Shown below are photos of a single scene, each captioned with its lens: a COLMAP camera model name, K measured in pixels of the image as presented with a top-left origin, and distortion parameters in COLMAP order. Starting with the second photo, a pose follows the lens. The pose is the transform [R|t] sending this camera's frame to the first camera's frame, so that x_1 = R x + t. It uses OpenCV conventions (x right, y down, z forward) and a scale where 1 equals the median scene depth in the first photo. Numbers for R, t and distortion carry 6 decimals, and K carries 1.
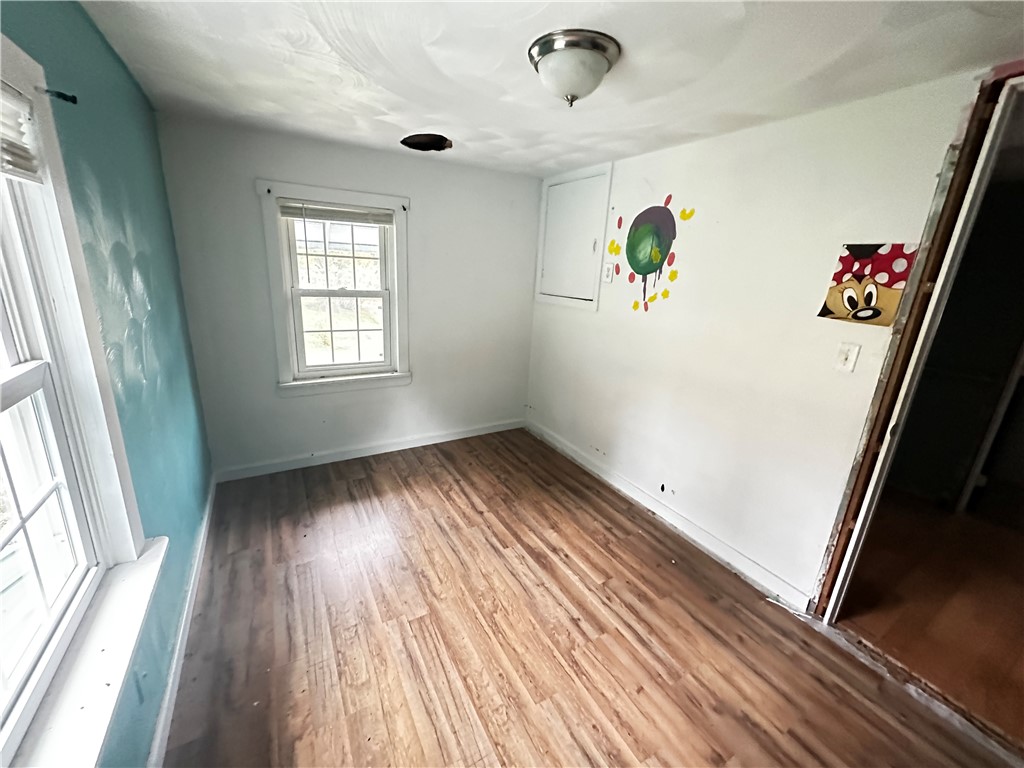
lens RADIAL K [[424.6, 0, 514.7], [0, 424.6, 385.4], [0, 0, 1]] dist [-0.001421, 0.000487]
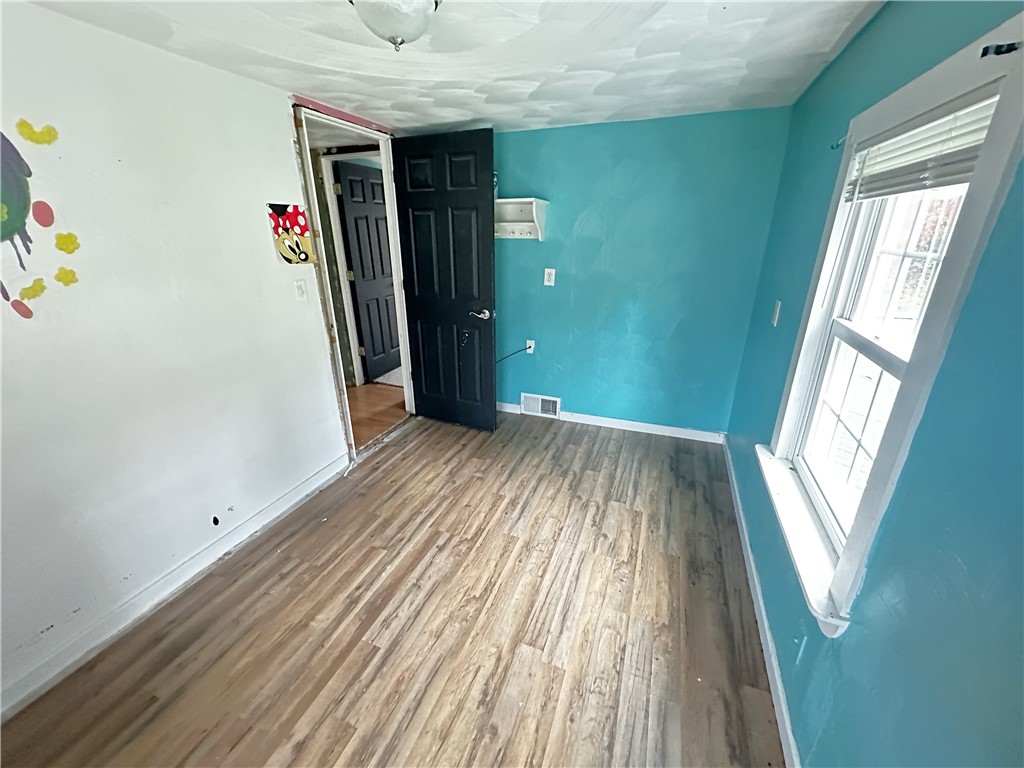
lens RADIAL K [[424.6, 0, 514.7], [0, 424.6, 385.4], [0, 0, 1]] dist [-0.001421, 0.000487]
pose [[-0.650045, -0.313503, 0.692212, -0.677421], [0.174868, 0.824768, 0.537753, -0.413805], [-0.739502, 0.470609, -0.481315, 1.250485]]
